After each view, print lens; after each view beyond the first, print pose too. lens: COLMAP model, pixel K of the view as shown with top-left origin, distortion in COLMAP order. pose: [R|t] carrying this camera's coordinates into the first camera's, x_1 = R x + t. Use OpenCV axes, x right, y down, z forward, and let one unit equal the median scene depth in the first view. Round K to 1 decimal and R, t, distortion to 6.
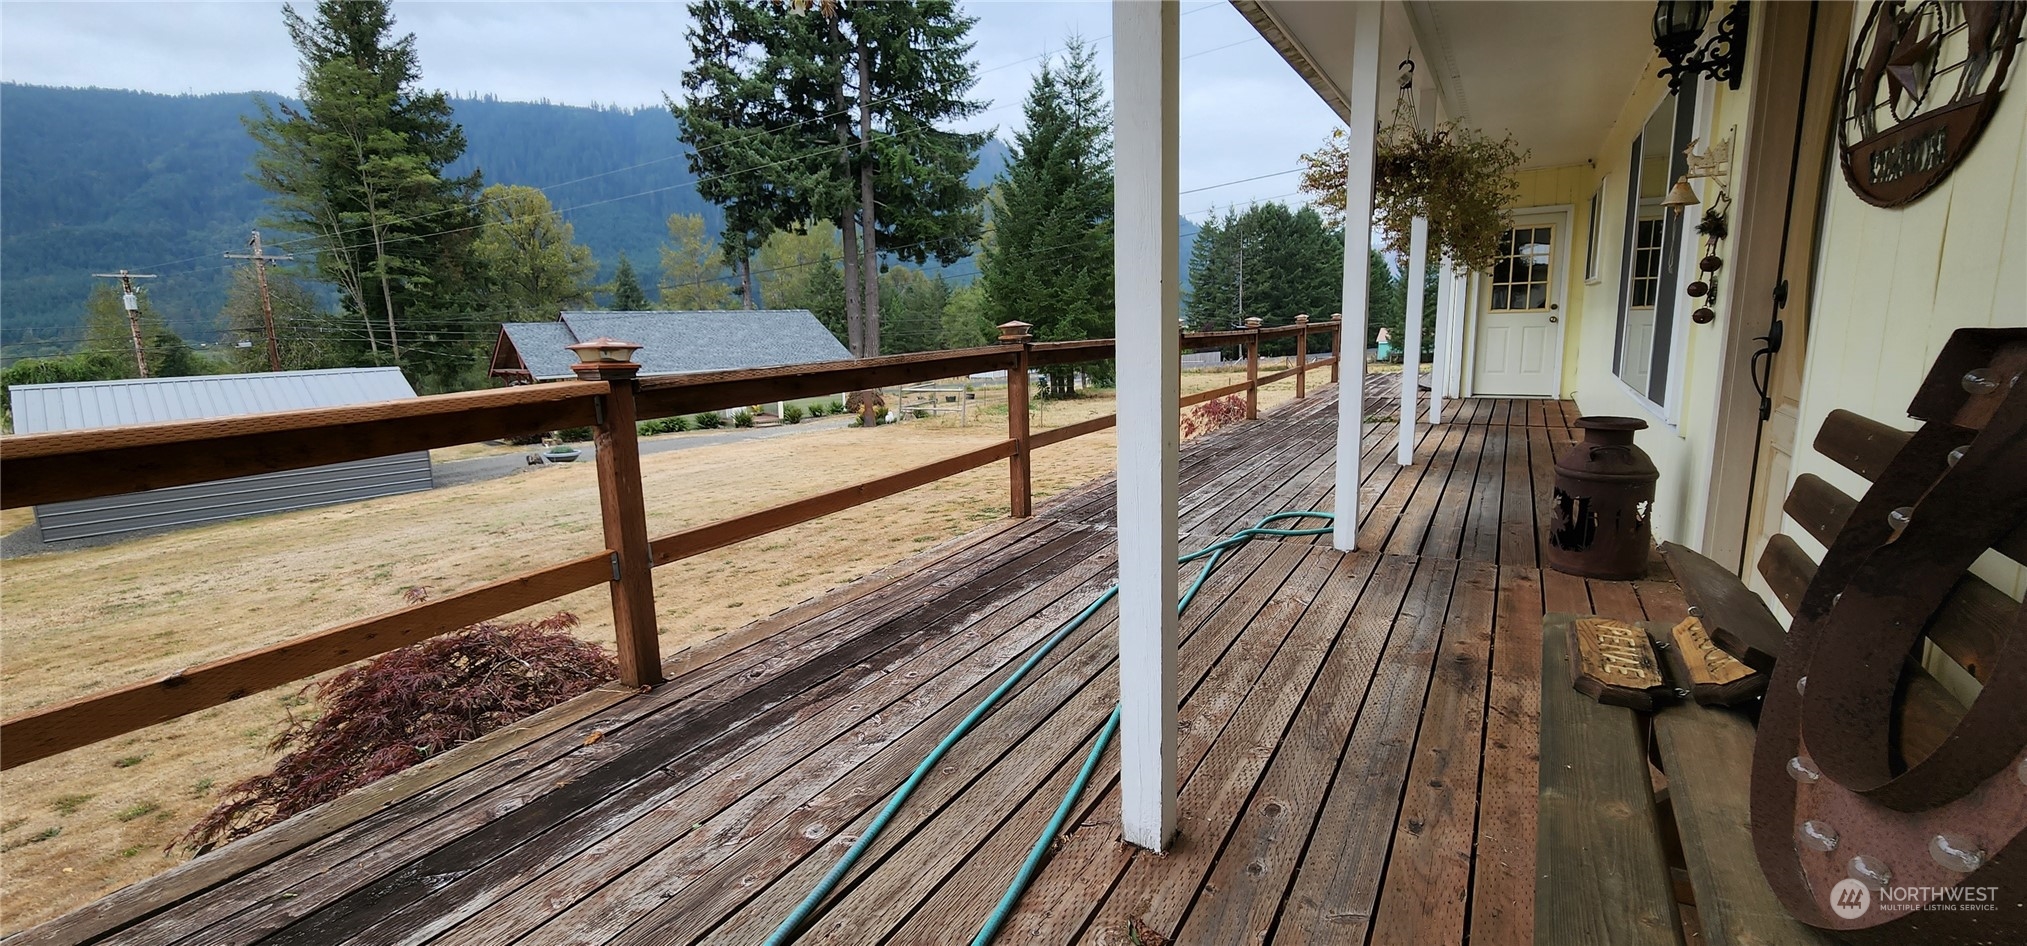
lens RADIAL K [[844.2, 0, 1013.5], [0, 844.2, 473.0], [0, 0, 1]] dist [-0.001996, 0.000212]
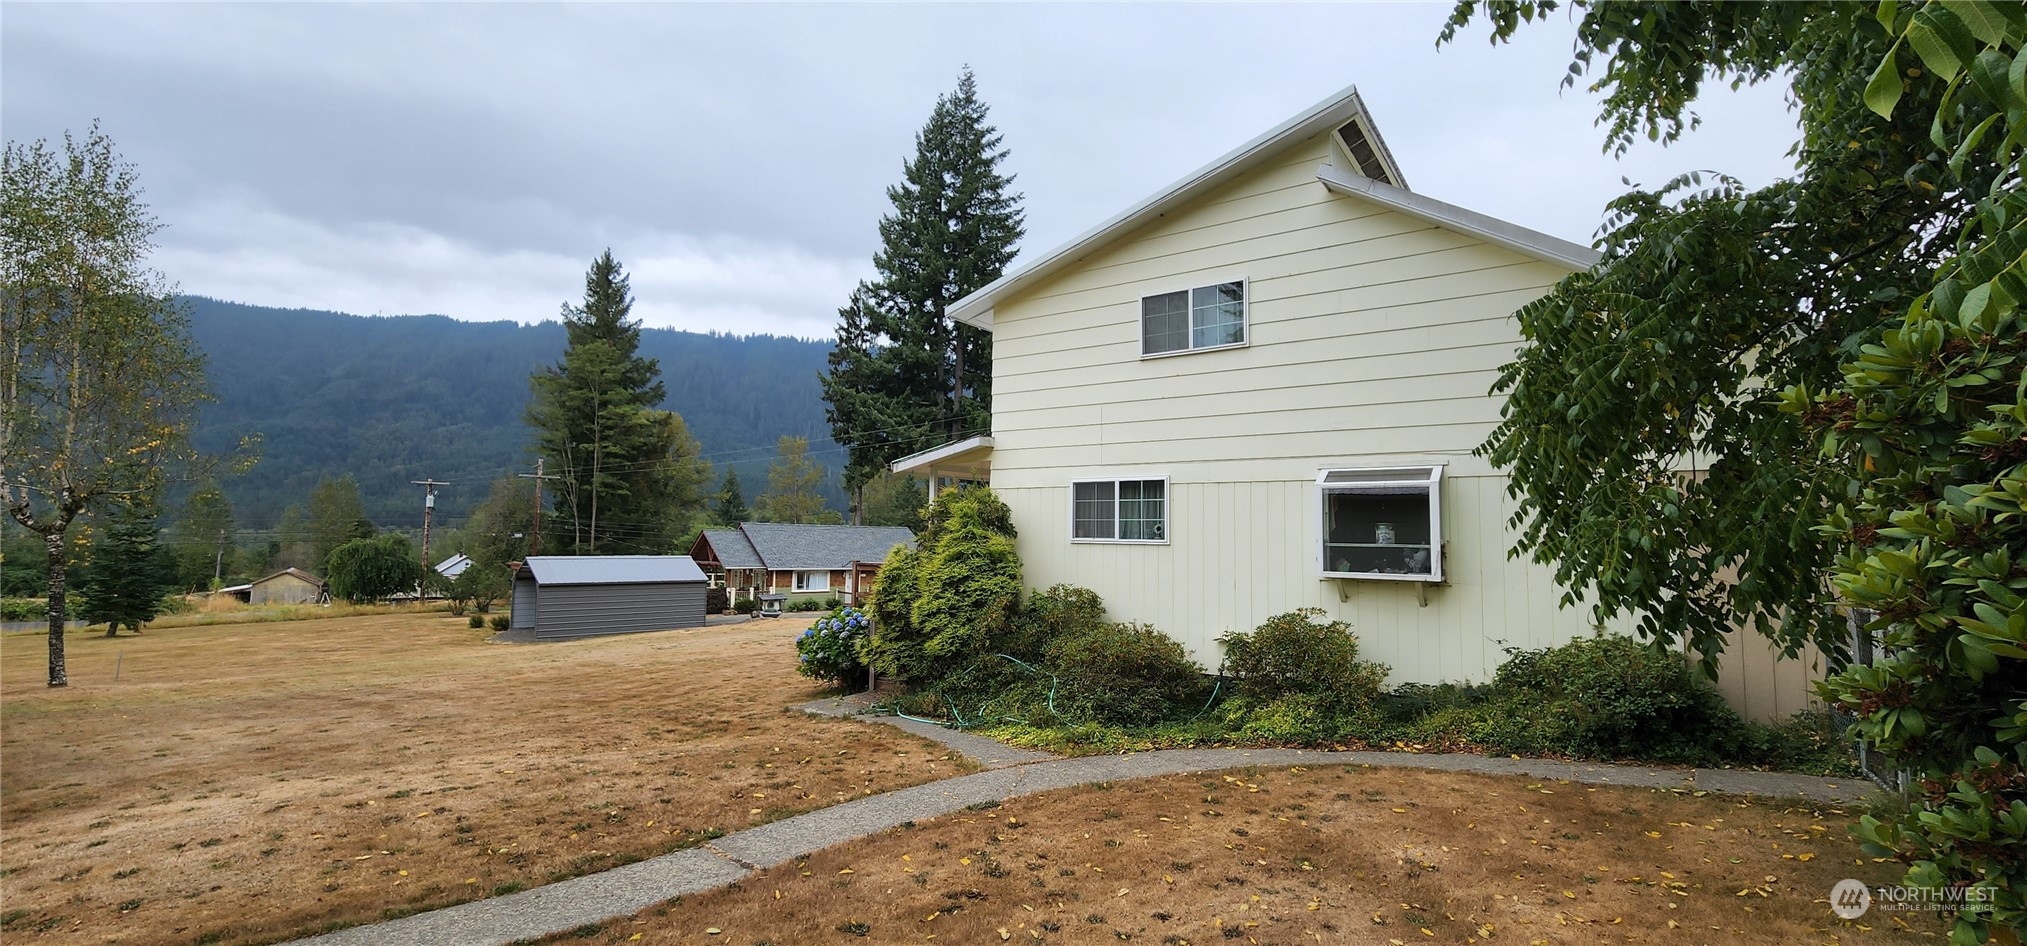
lens RADIAL K [[844.2, 0, 1013.5], [0, 844.2, 473.0], [0, 0, 1]] dist [-0.001996, 0.000212]
pose [[0.996034, 0.036390, -0.081194, 0.025702], [-0.055544, 0.967192, -0.247900, 0.039461], [0.069509, 0.251426, 0.965377, -0.257428]]
